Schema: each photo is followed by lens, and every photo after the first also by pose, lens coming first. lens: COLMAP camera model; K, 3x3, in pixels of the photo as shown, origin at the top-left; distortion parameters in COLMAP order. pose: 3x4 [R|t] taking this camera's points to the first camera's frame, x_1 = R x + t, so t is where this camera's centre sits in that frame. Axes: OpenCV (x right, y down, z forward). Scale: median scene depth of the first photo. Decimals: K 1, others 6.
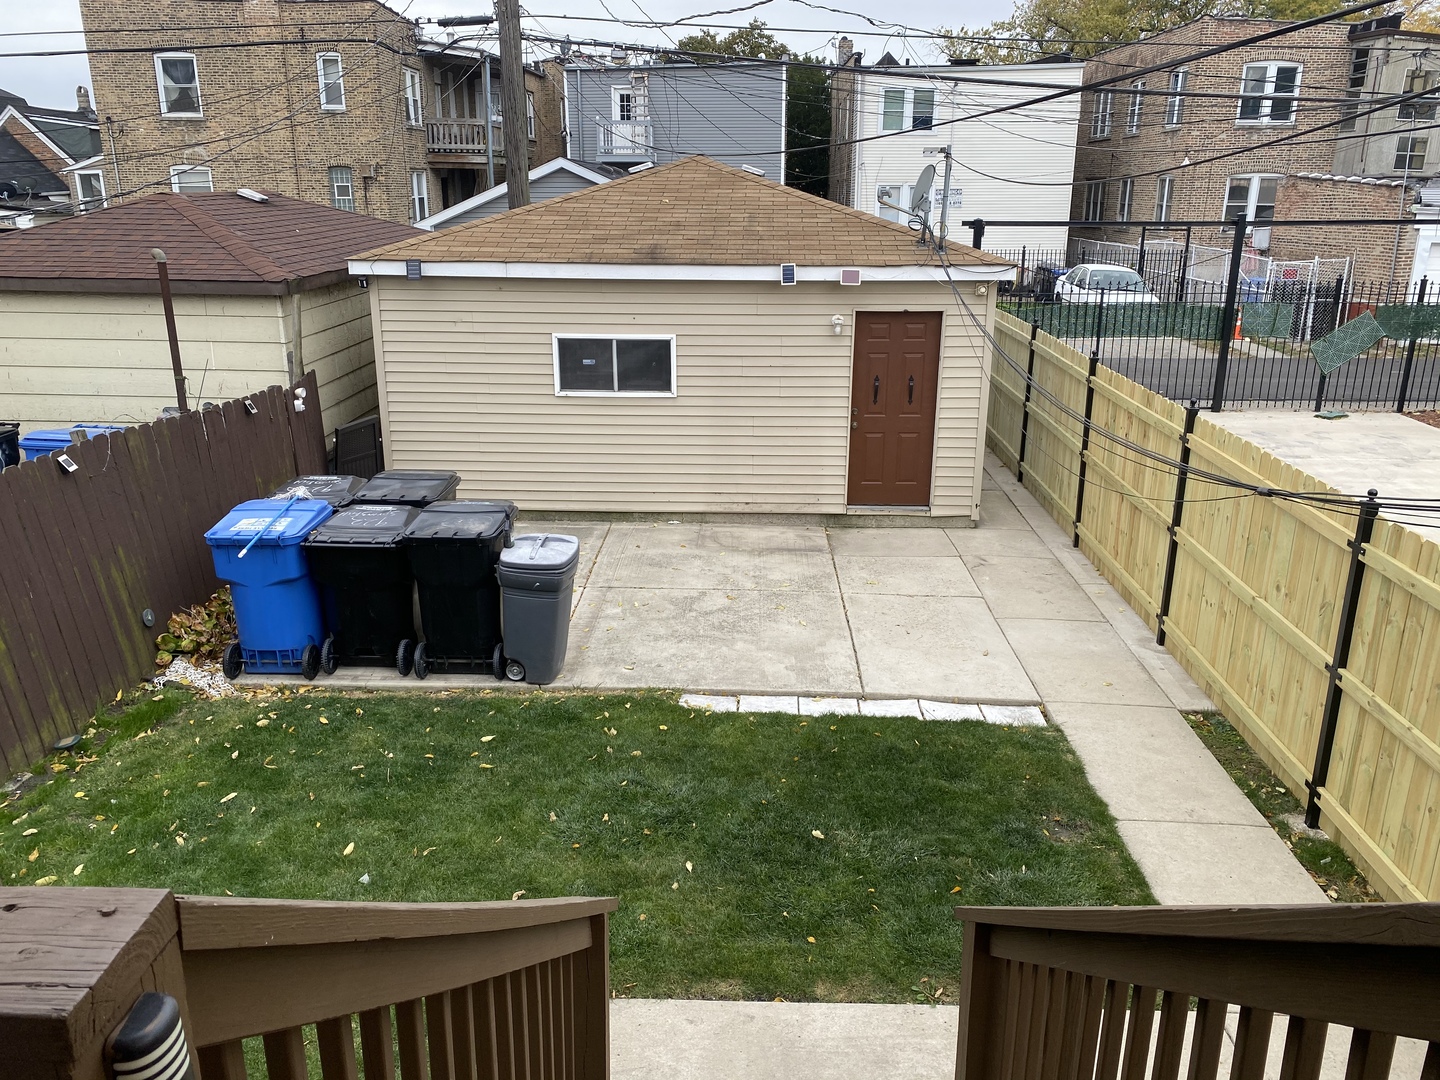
lens RADIAL K [[1092.2, 0, 724.6], [0, 1092.2, 552.9], [0, 0, 1]] dist [0.034403, -0.039037]
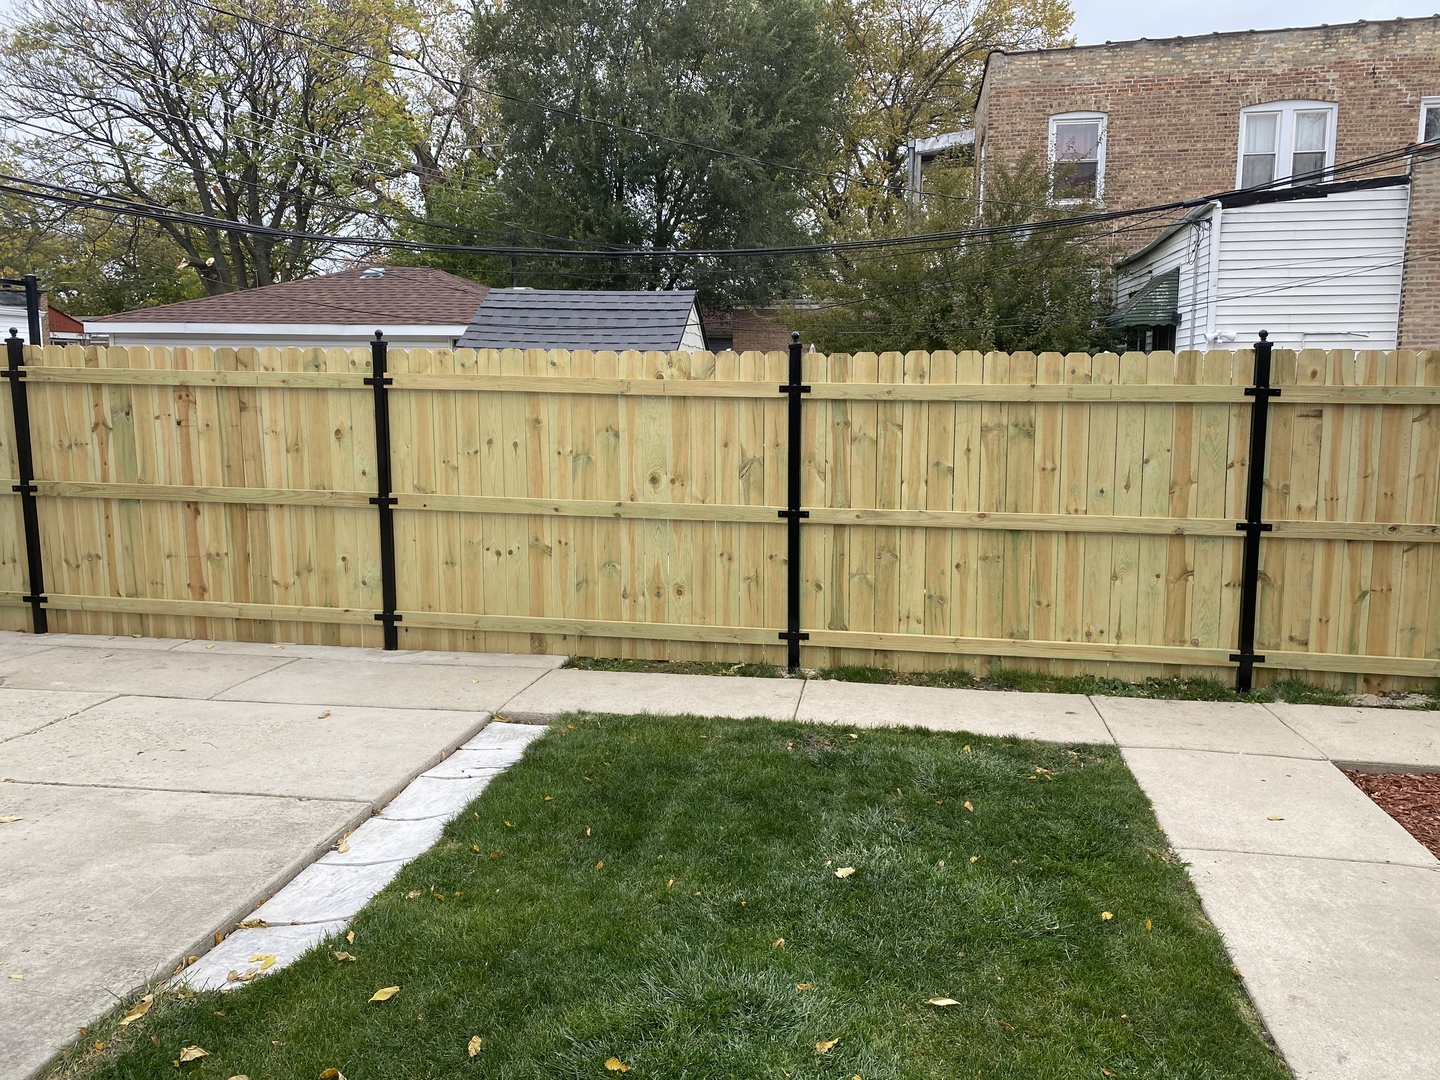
lens RADIAL K [[1095.0, 0, 764.1], [0, 1095.0, 540.8], [0, 0, 1]] dist [0.097046, -0.000881]
pose [[0.090151, -0.149860, 0.984589, -0.393214], [0.314313, 0.942370, 0.114655, 0.002628], [-0.945029, 0.299132, 0.132059, 0.718962]]
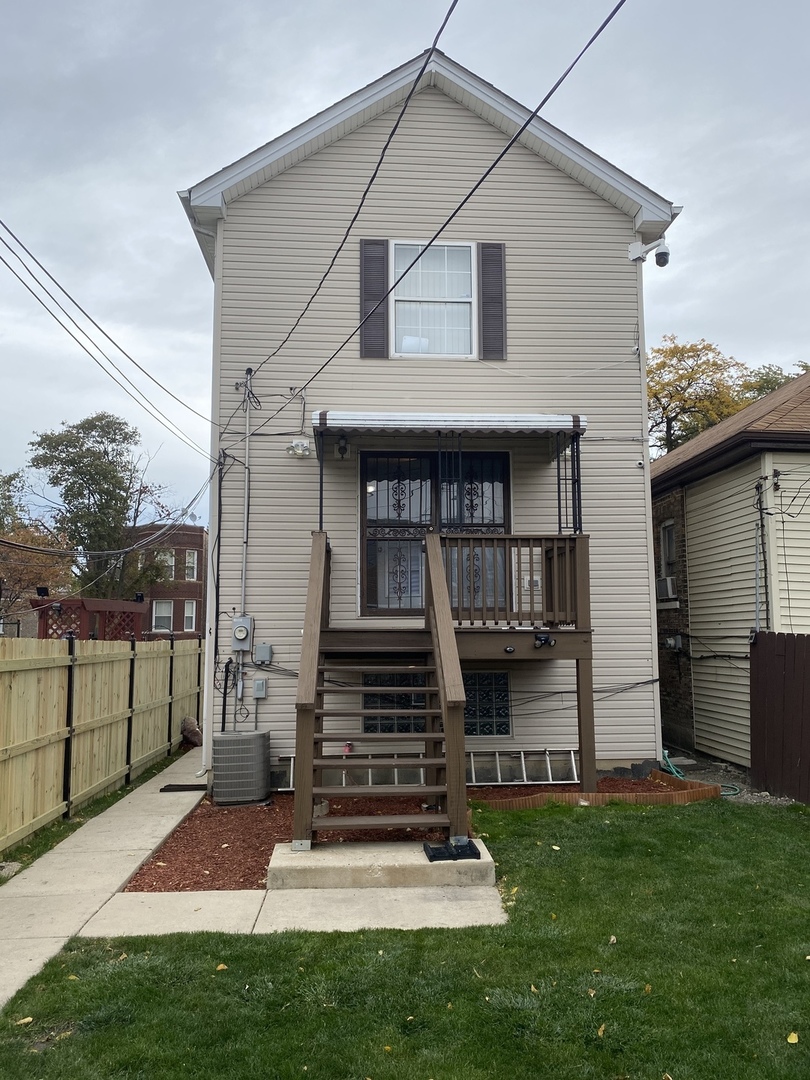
lens RADIAL K [[838.1, 0, 405.0], [0, 838.1, 540.0], [0, 0, 1]] dist [0.050924, -0.008701]
pose [[-0.996611, -0.011267, -0.081485, 0.090410], [-0.028366, 0.976888, 0.211861, -0.209608], [0.077215, 0.213454, -0.973897, 1.291696]]
